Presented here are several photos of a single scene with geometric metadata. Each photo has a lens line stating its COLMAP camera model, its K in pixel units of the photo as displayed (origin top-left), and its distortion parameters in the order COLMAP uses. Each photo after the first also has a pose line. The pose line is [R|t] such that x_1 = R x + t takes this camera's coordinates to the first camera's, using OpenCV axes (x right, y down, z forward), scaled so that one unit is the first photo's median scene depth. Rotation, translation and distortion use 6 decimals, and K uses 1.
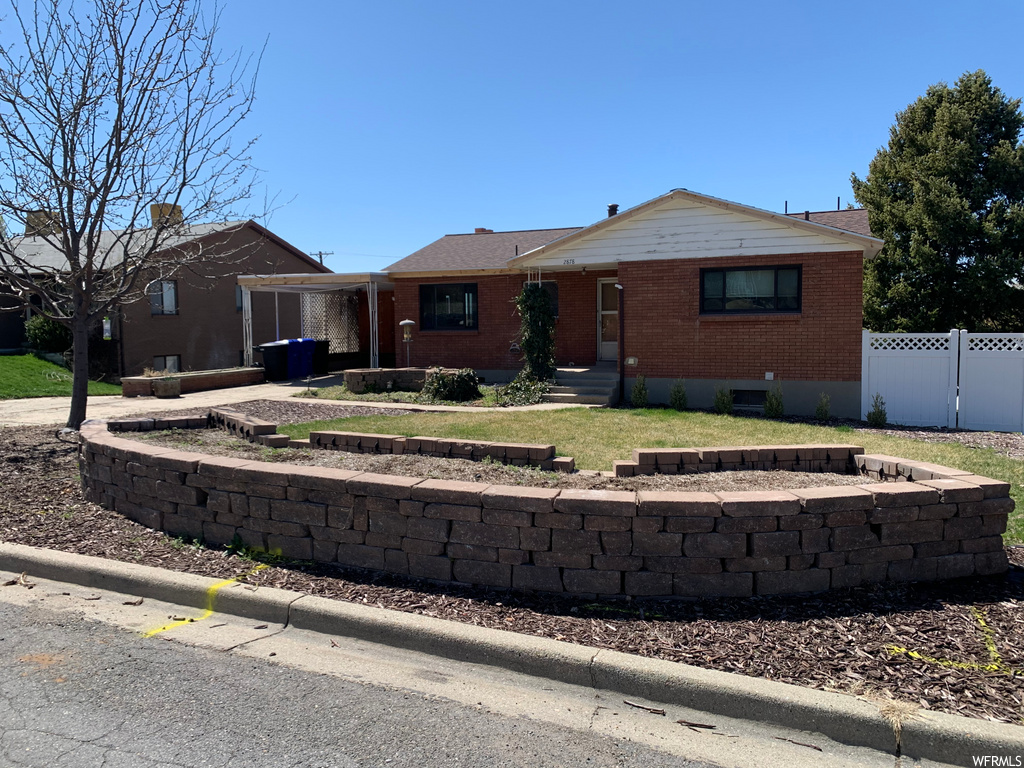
lens RADIAL K [[781.4, 0, 508.2], [0, 781.4, 377.2], [0, 0, 1]] dist [0.063579, -0.079301]
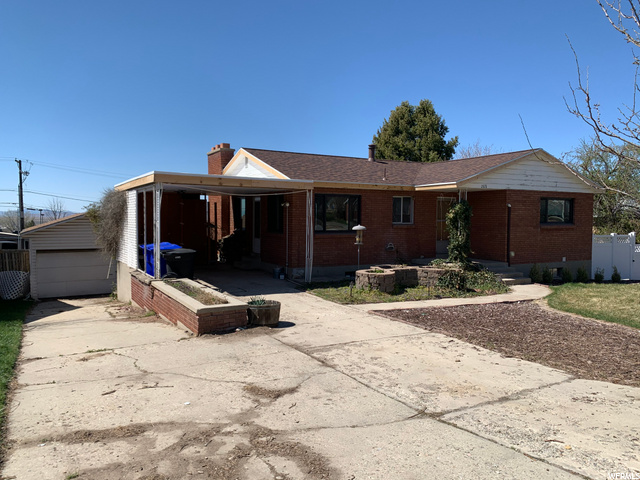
lens RADIAL K [[488.4, 0, 317.6], [0, 488.4, 235.7], [0, 0, 1]] dist [0.063579, -0.079301]
pose [[0.597890, -0.016714, 0.801404, -0.880911], [0.039565, 0.999179, -0.008678, -0.065442], [-0.800601, 0.036896, 0.598061, 0.751615]]
